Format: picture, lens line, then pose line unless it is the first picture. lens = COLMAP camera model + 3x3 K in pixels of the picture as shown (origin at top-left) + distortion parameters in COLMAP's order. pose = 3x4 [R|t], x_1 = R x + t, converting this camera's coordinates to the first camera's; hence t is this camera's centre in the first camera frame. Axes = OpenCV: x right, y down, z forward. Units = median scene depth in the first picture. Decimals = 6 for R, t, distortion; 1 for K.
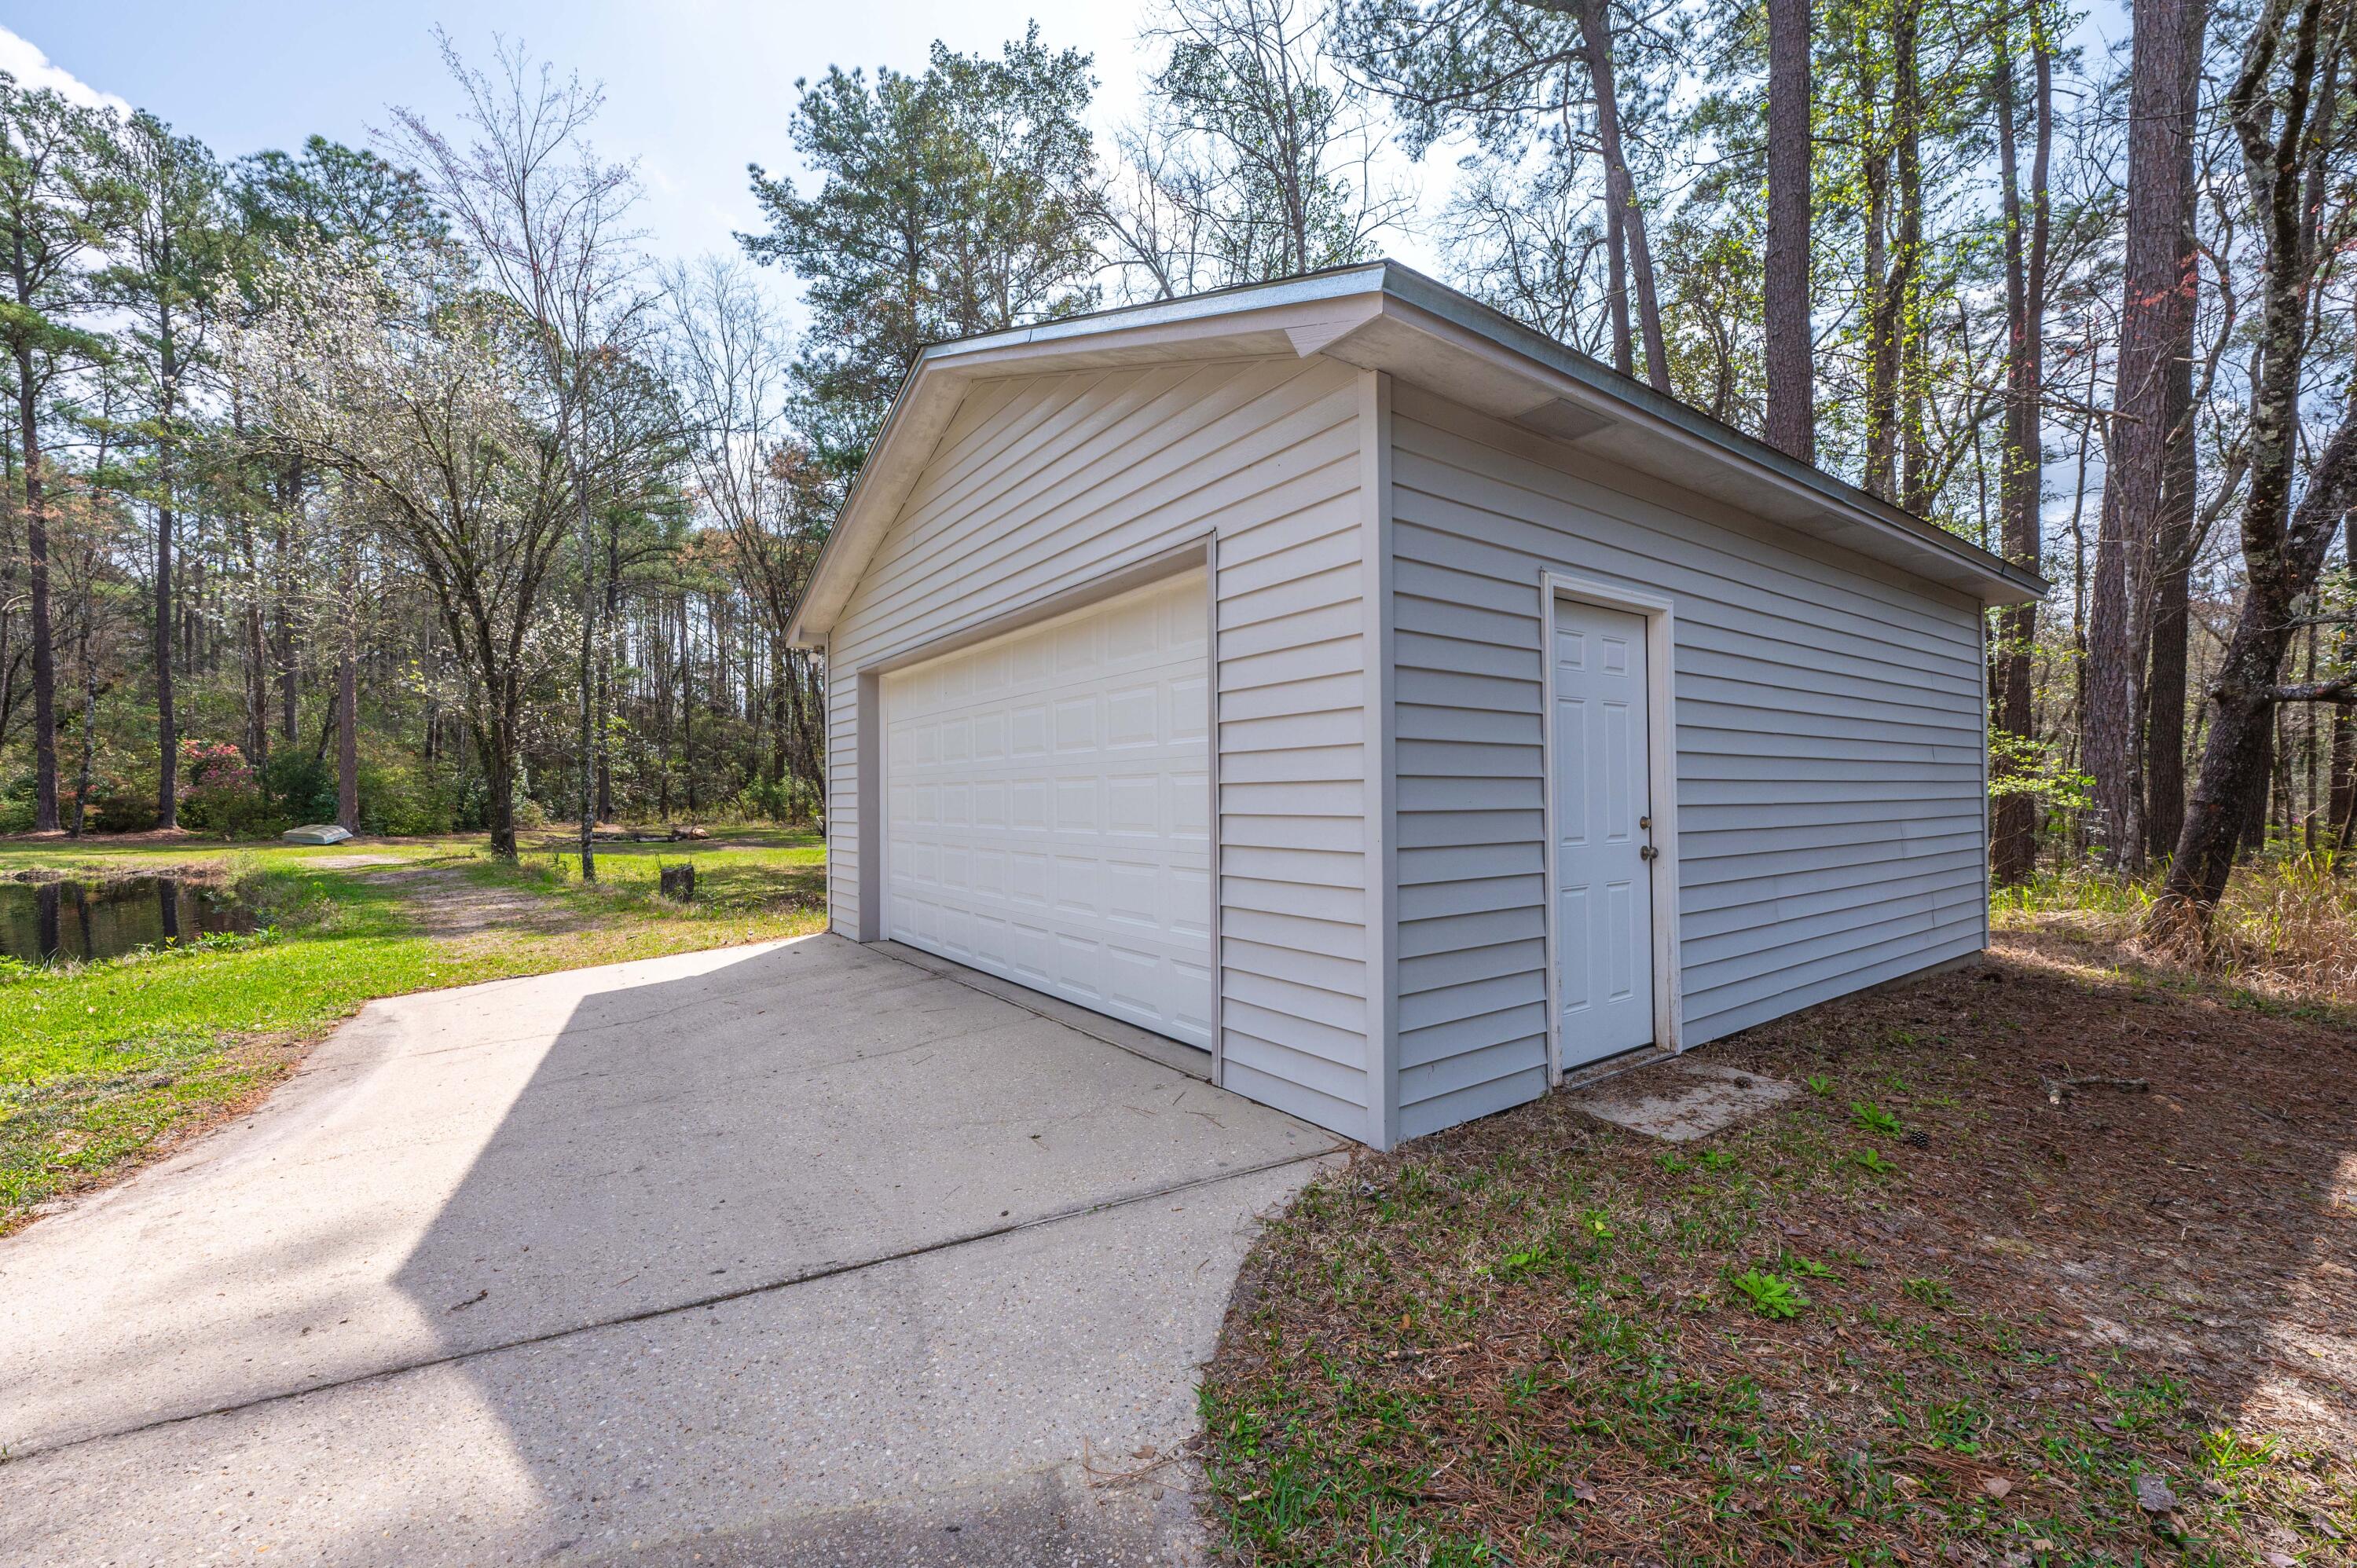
lens RADIAL K [[932.2, 0, 1188.7], [0, 932.2, 798.8], [0, 0, 1]] dist [0.000540, 0.000258]
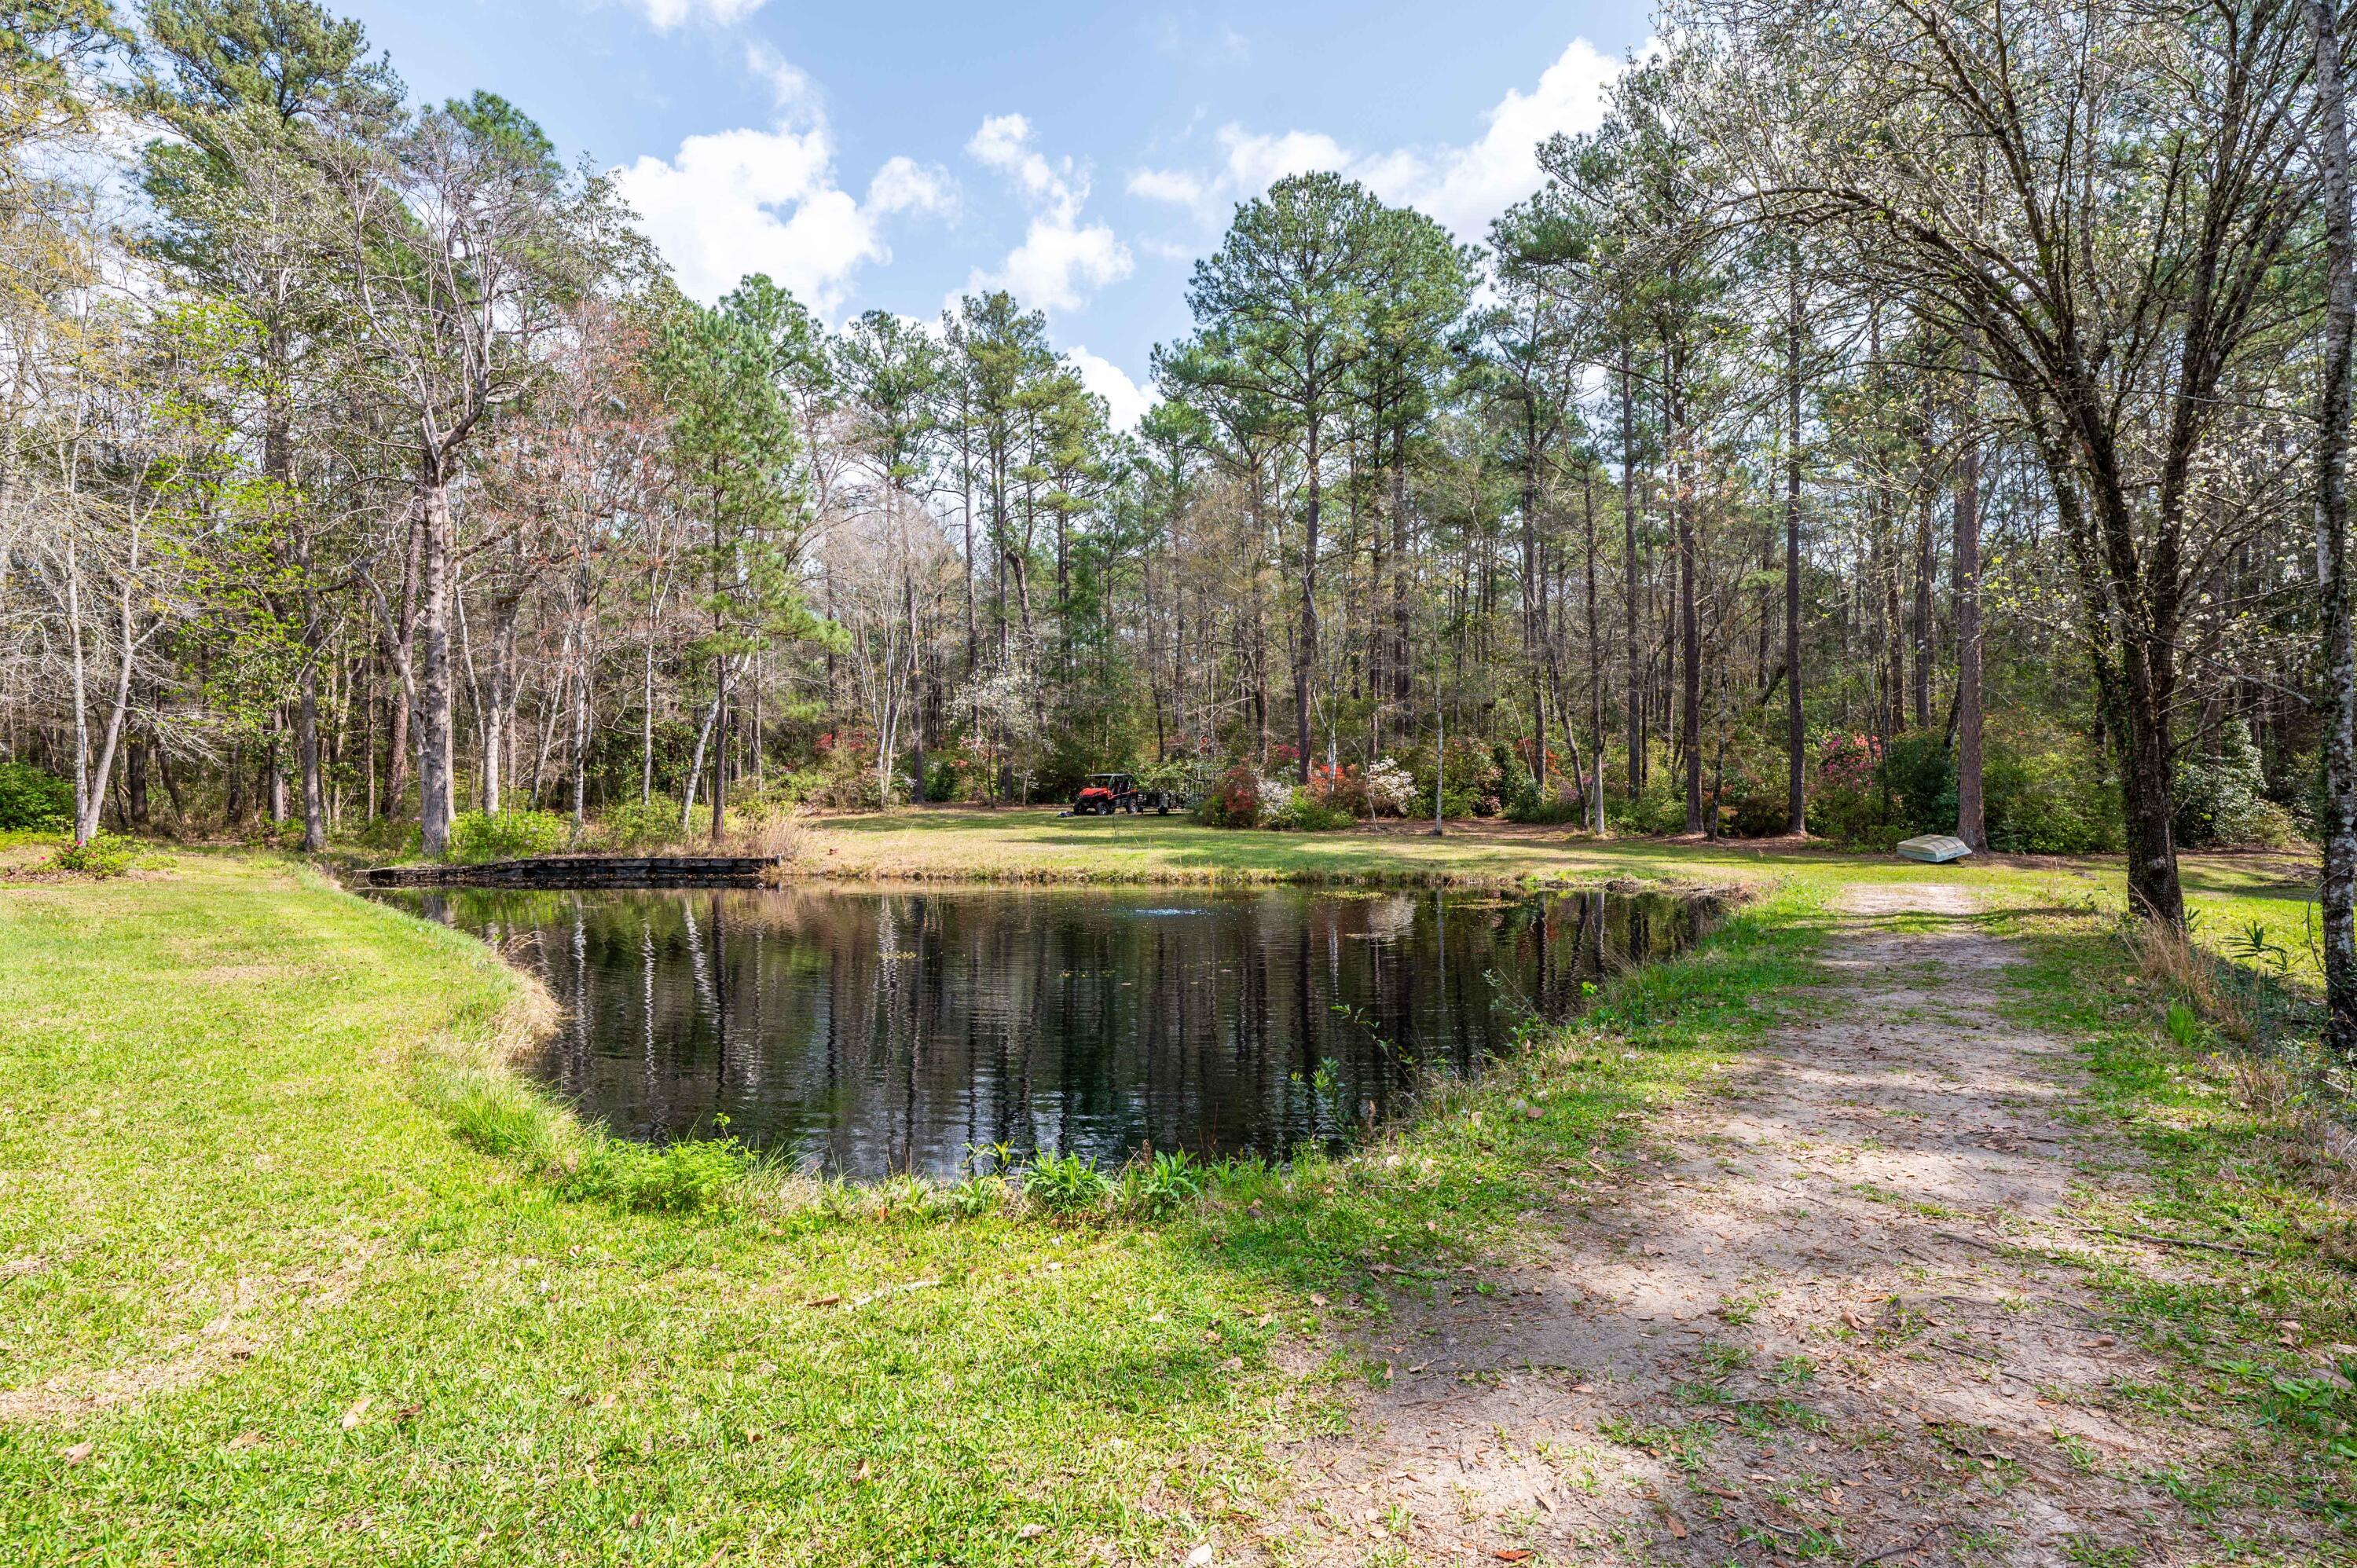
lens RADIAL K [[1168.1, 0, 1178.5], [0, 1168.1, 784.0], [0, 0, 1]] dist [-0.000684, -0.000079]
pose [[0.192177, -0.012861, -0.981276, -0.143623], [-0.000336, 0.999913, -0.013171, 0.000258], [0.981360, 0.002861, 0.192156, 0.235038]]
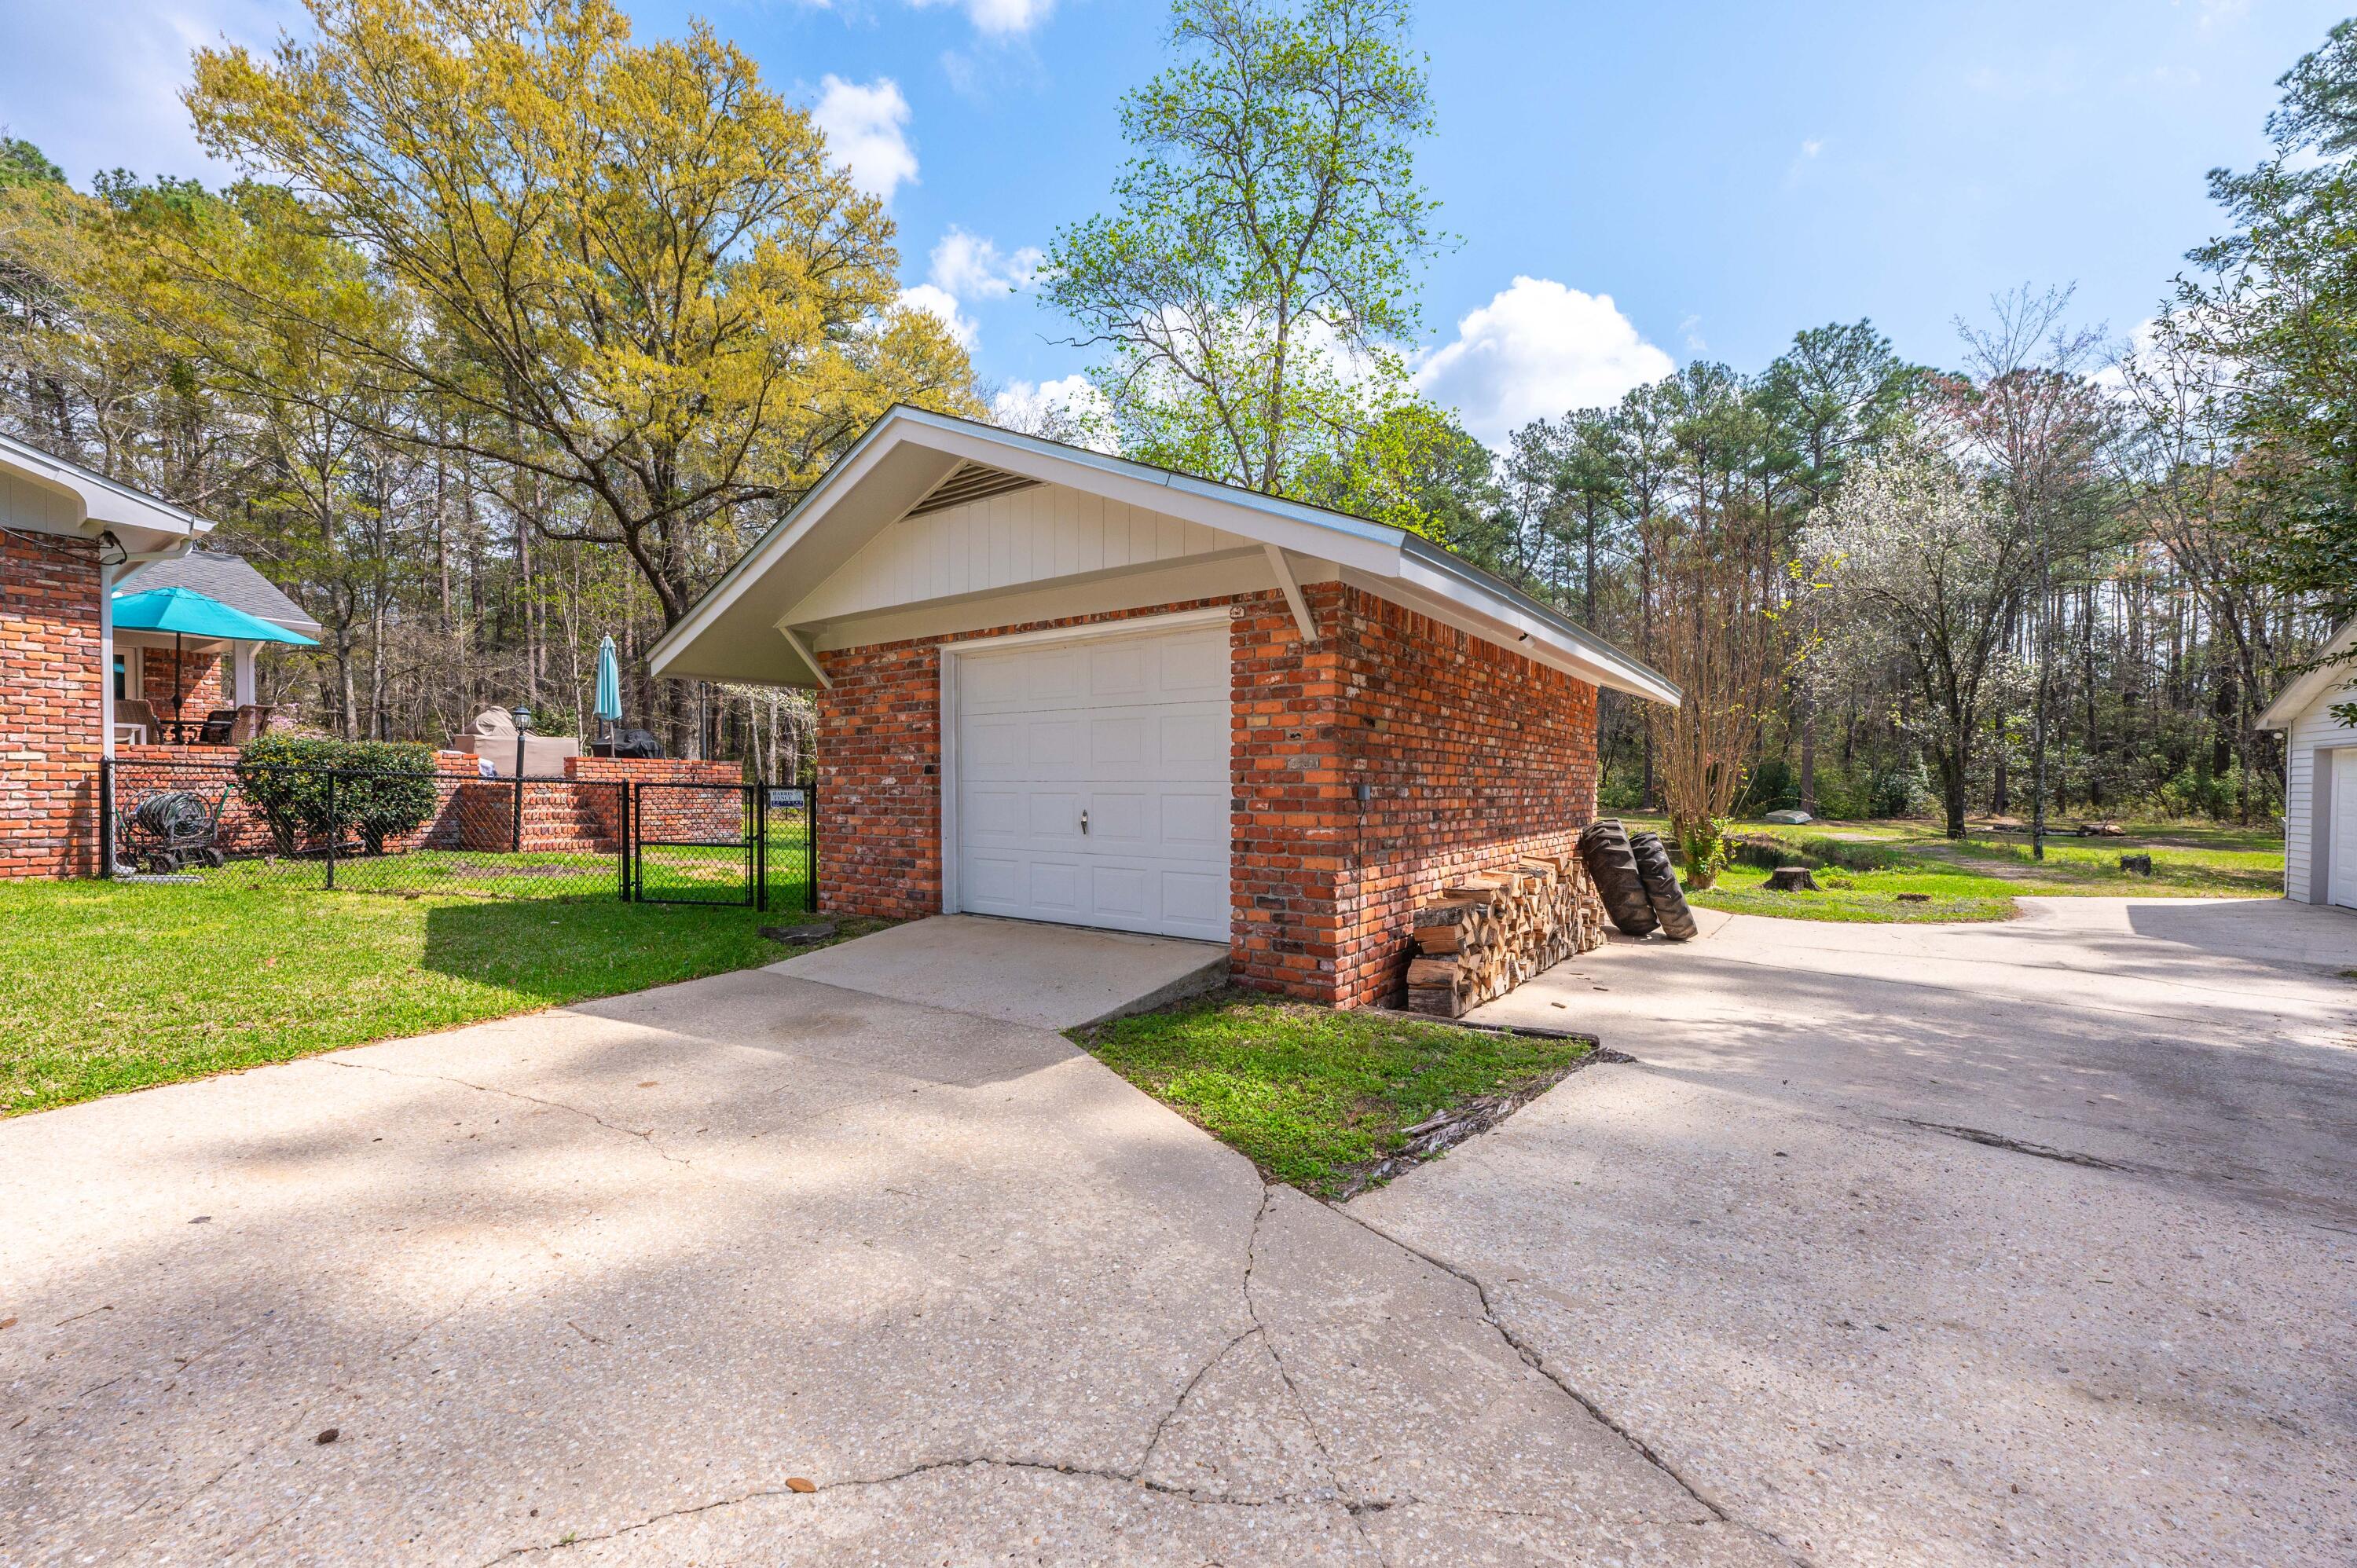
lens RADIAL K [[932.2, 0, 1188.7], [0, 932.2, 798.8], [0, 0, 1]] dist [0.000540, 0.000258]
pose [[0.319974, 0.023475, -0.947136, 0.135605], [-0.007430, 0.999724, 0.022268, -0.014444], [0.947397, -0.000088, 0.320060, -0.335539]]
